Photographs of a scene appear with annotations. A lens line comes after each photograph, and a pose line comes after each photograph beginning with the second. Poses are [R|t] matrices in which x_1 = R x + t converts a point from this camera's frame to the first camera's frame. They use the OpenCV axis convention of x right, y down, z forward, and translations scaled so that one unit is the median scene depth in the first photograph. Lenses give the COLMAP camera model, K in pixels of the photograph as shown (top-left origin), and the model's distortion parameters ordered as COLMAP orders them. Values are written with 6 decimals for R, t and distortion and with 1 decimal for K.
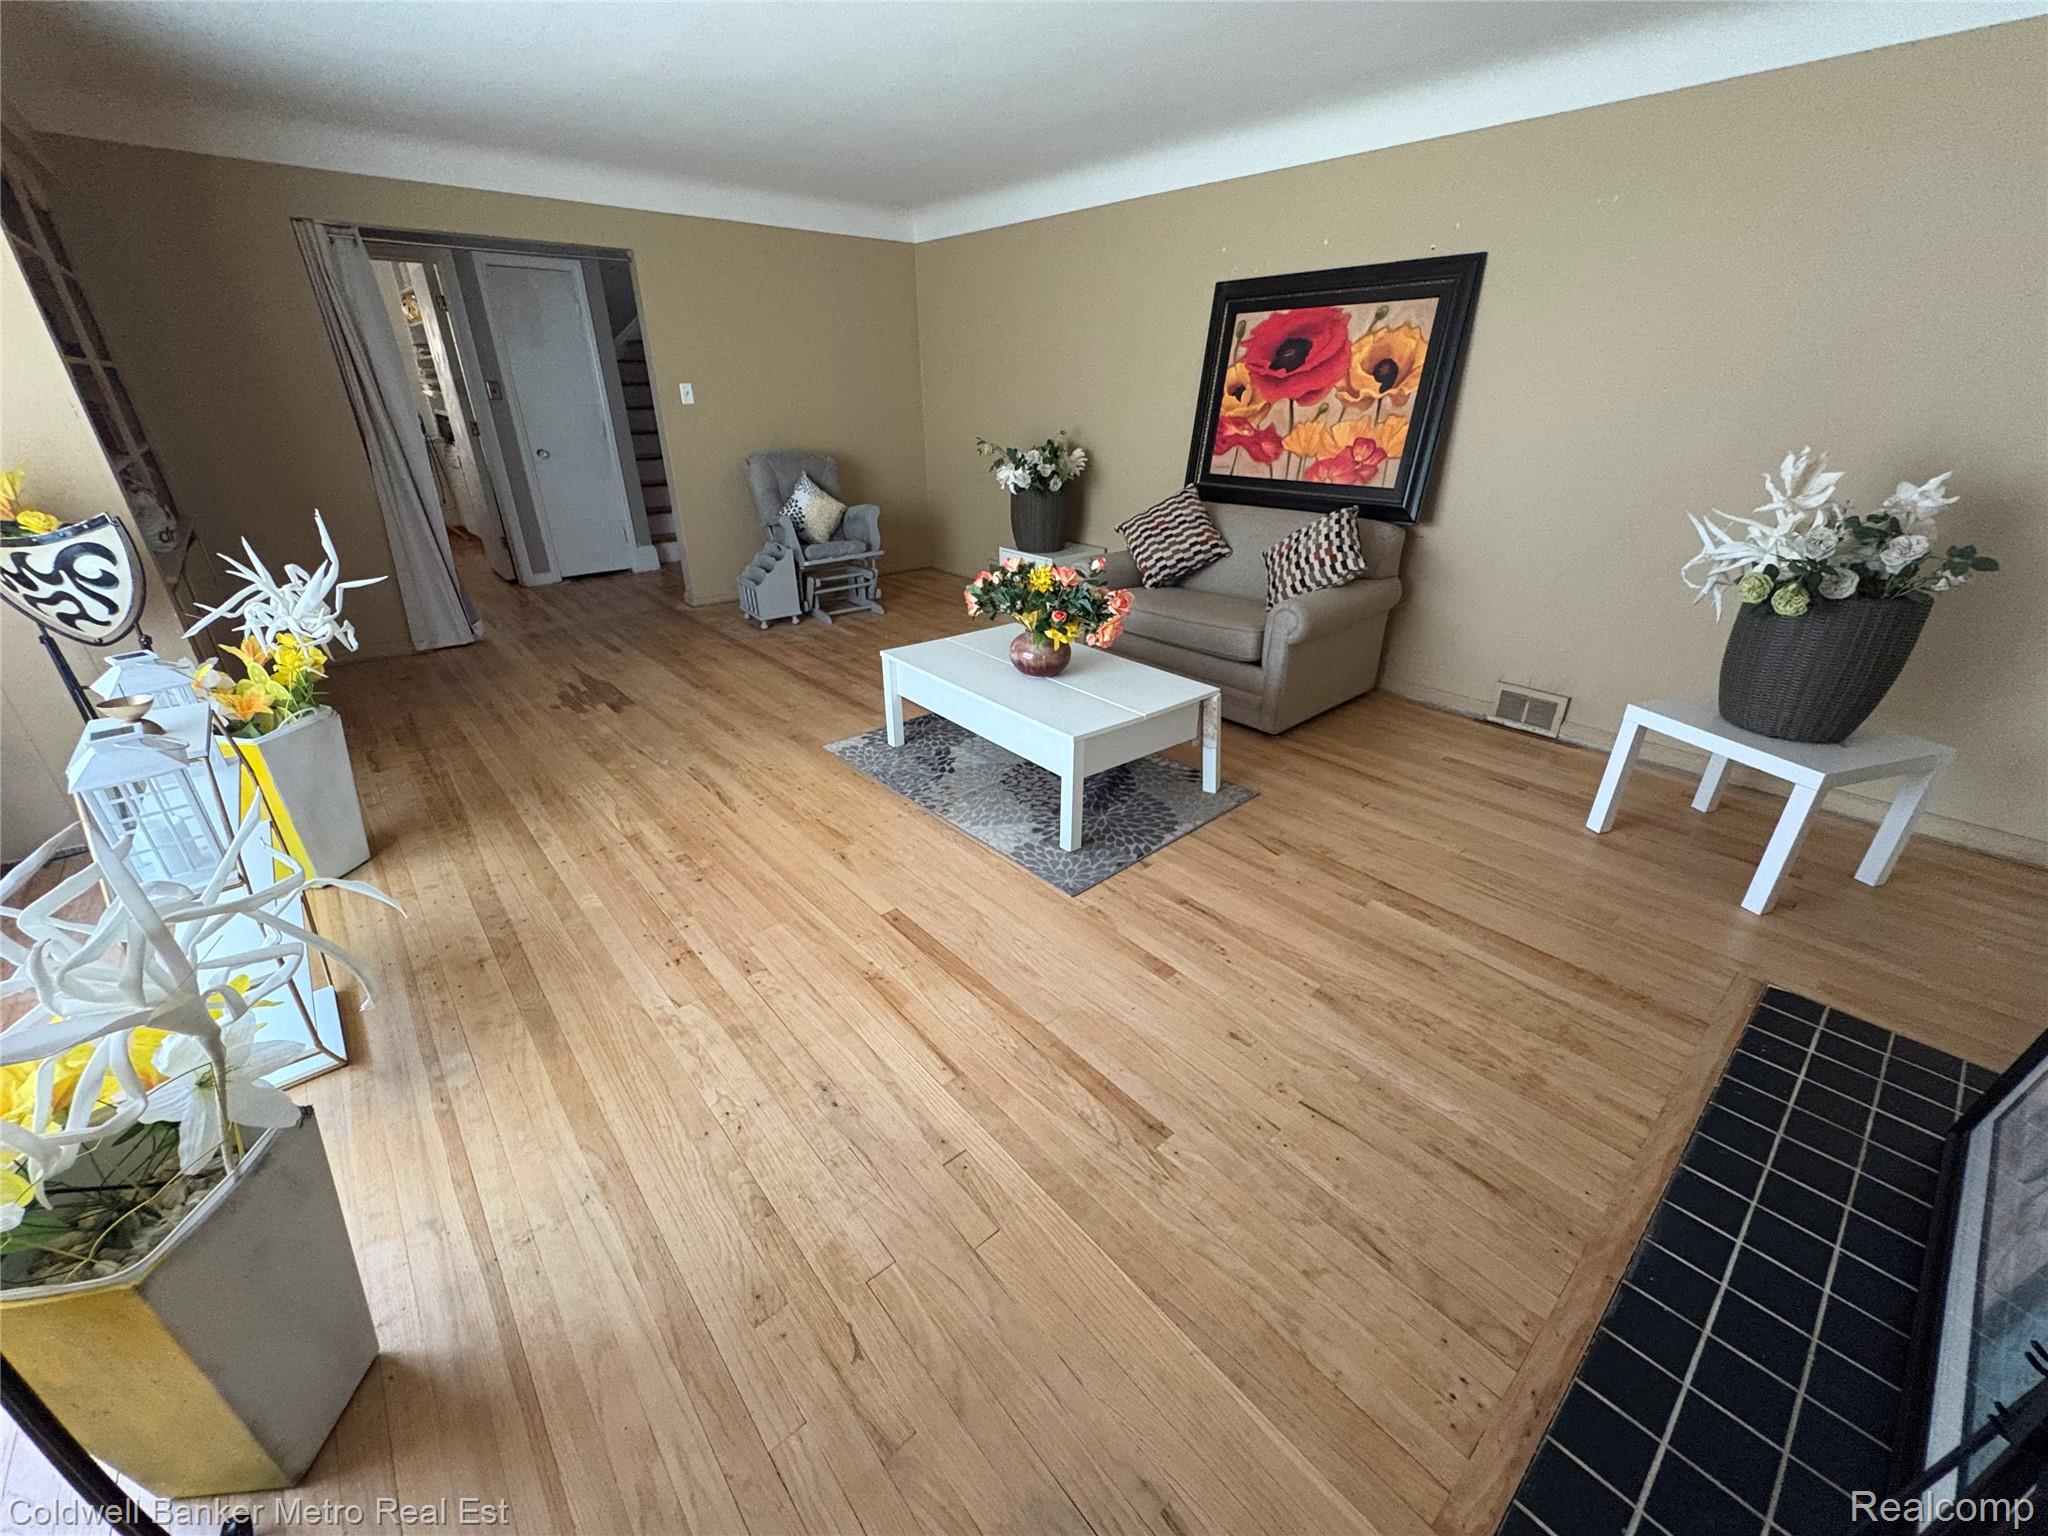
lens RADIAL K [[816.5, 0, 1025.1], [0, 816.5, 773.2], [0, 0, 1]] dist [-0.000038, 0.000282]
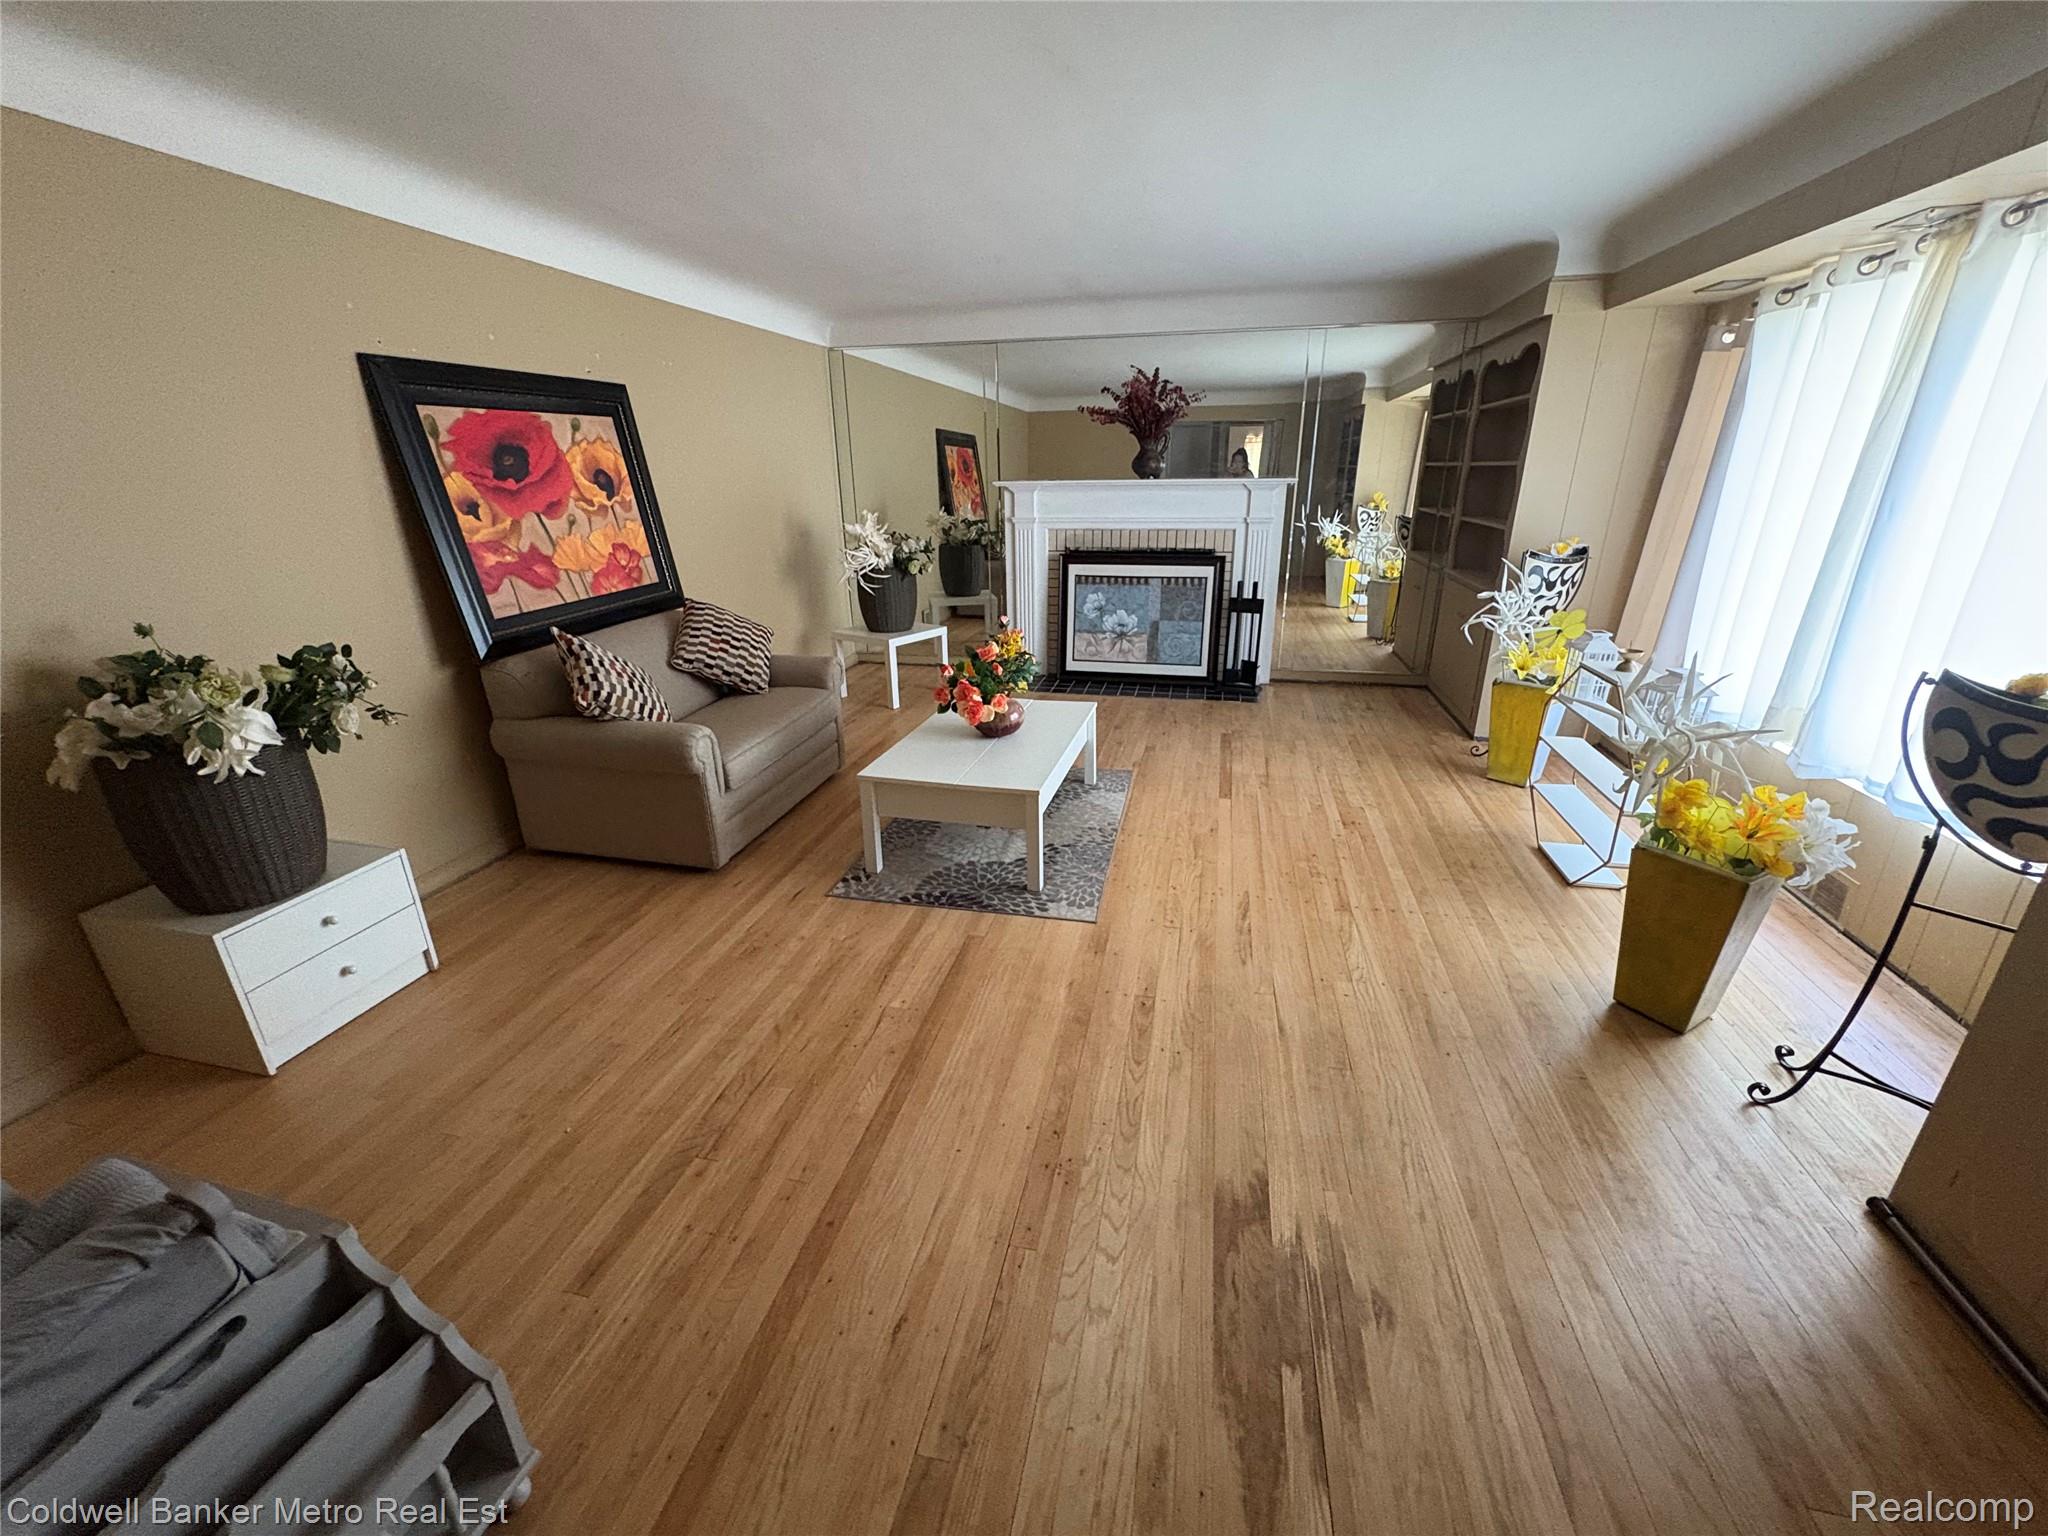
lens RADIAL K [[816.5, 0, 1025.4], [0, 816.5, 772.4], [0, 0, 1]] dist [-0.000038, 0.000282]
pose [[-0.587801, -0.279717, 0.759110, -0.724268], [0.358766, 0.750885, 0.554489, -0.573332], [-0.725105, 0.598272, -0.341018, 1.140582]]
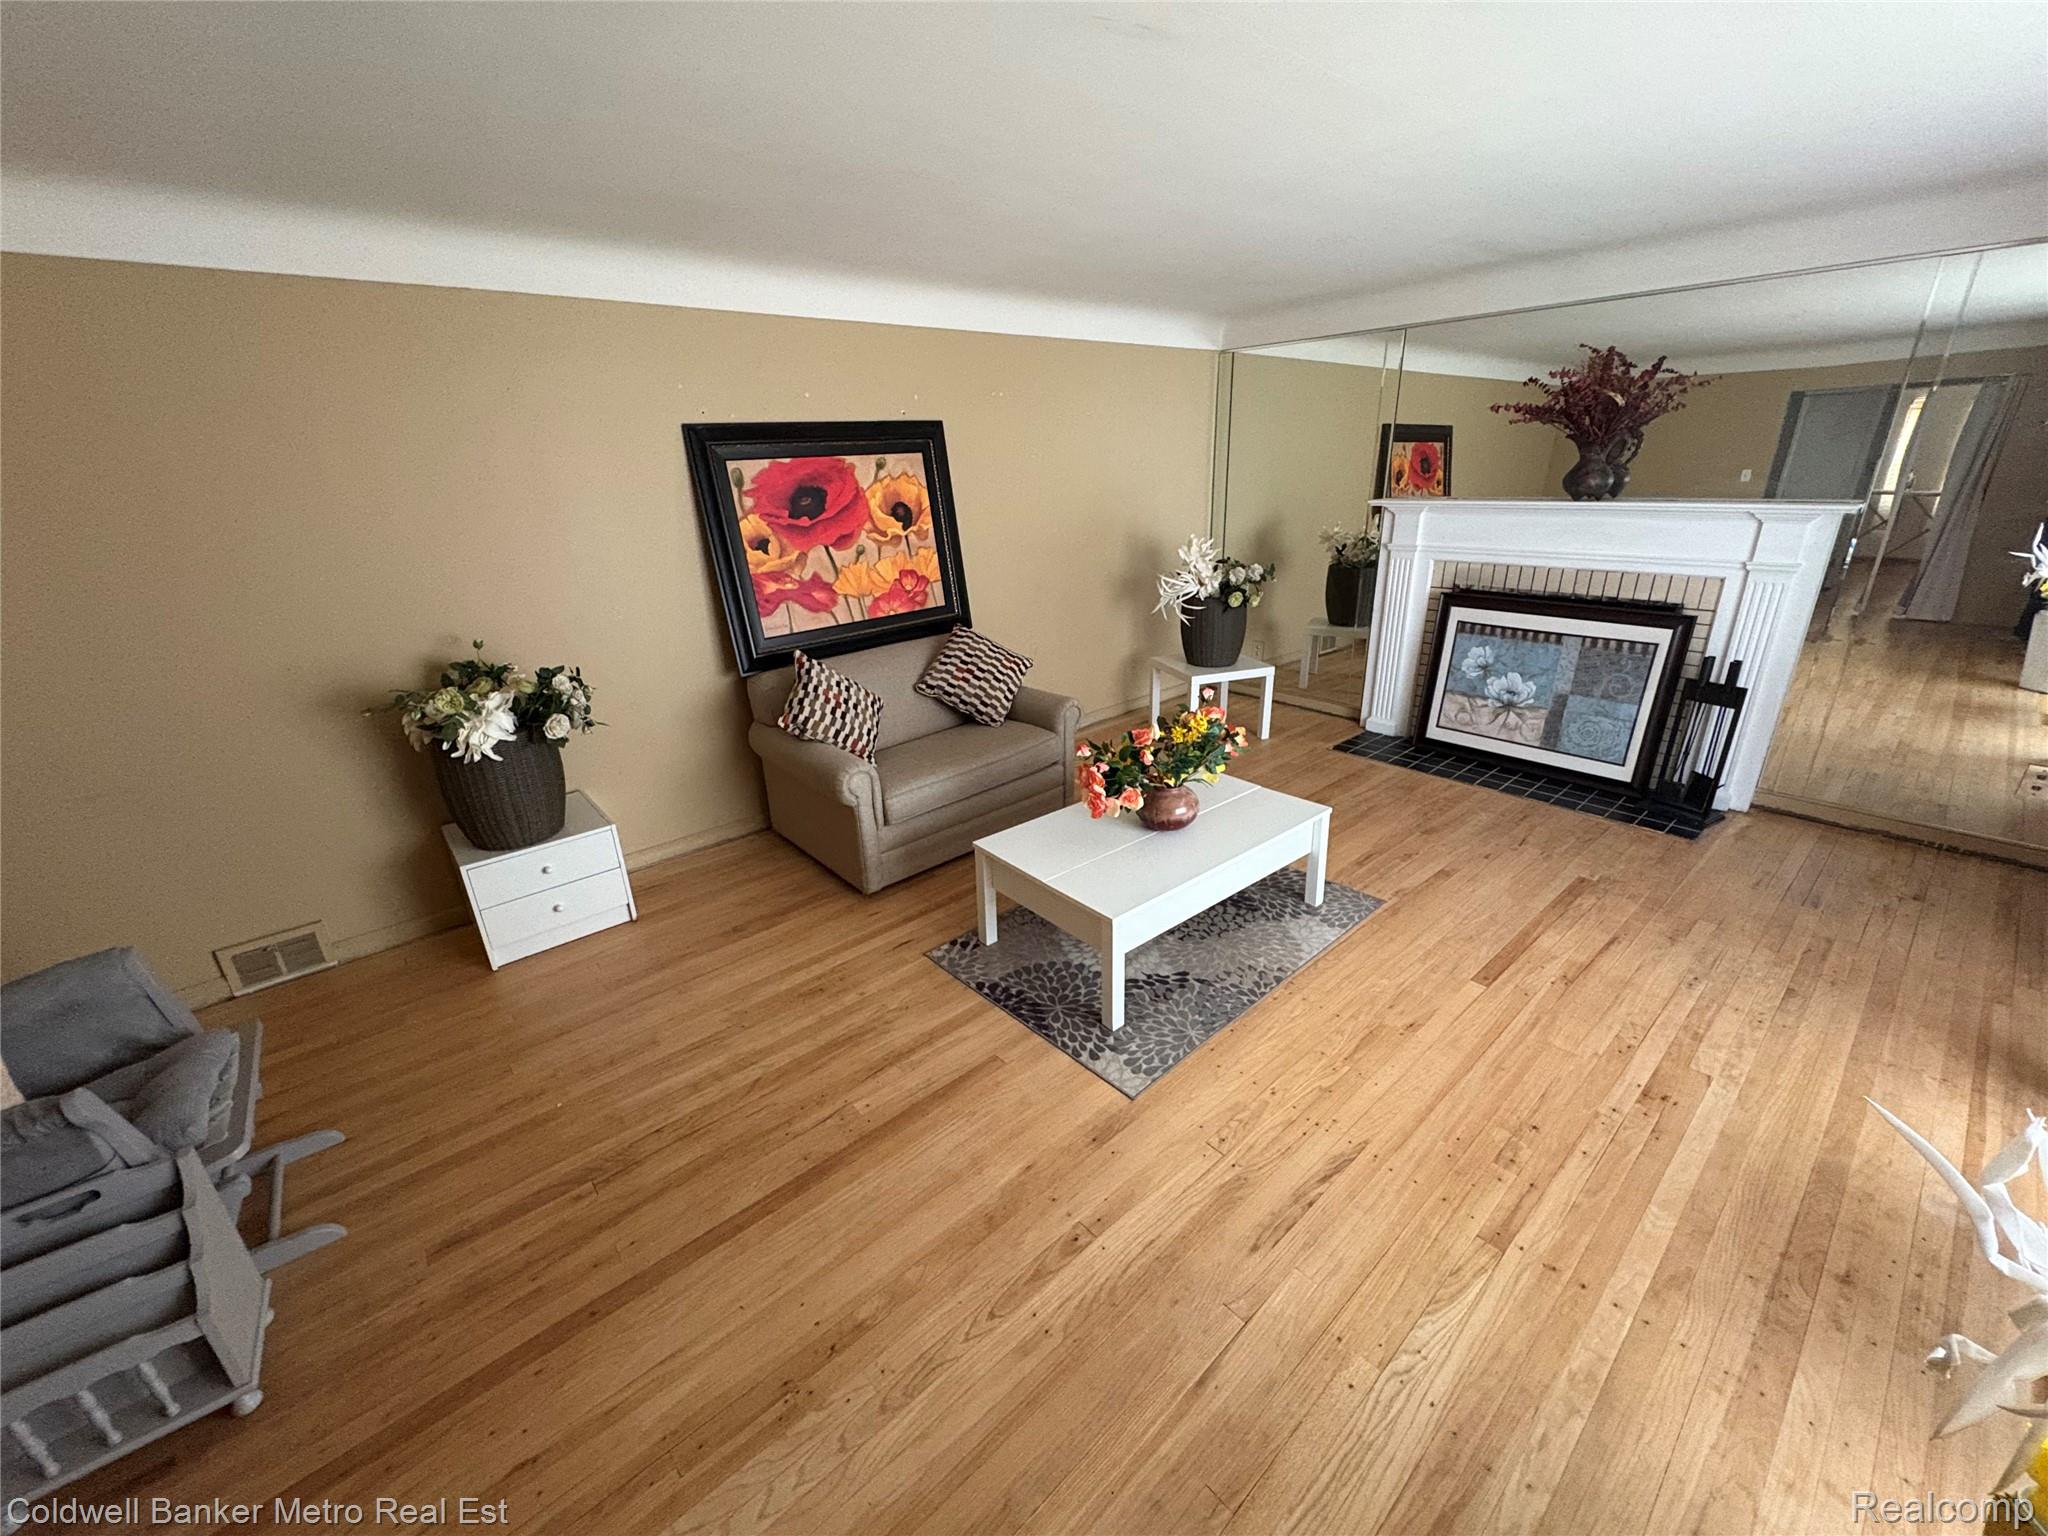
lens RADIAL K [[816.5, 0, 1023.5], [0, 816.5, 774.4], [0, 0, 1]] dist [-0.000038, 0.000282]
pose [[0.001114, -0.365409, 0.930846, -0.707118], [0.462377, 0.825555, 0.323523, -0.462815], [-0.886683, 0.430041, 0.169877, 0.785184]]
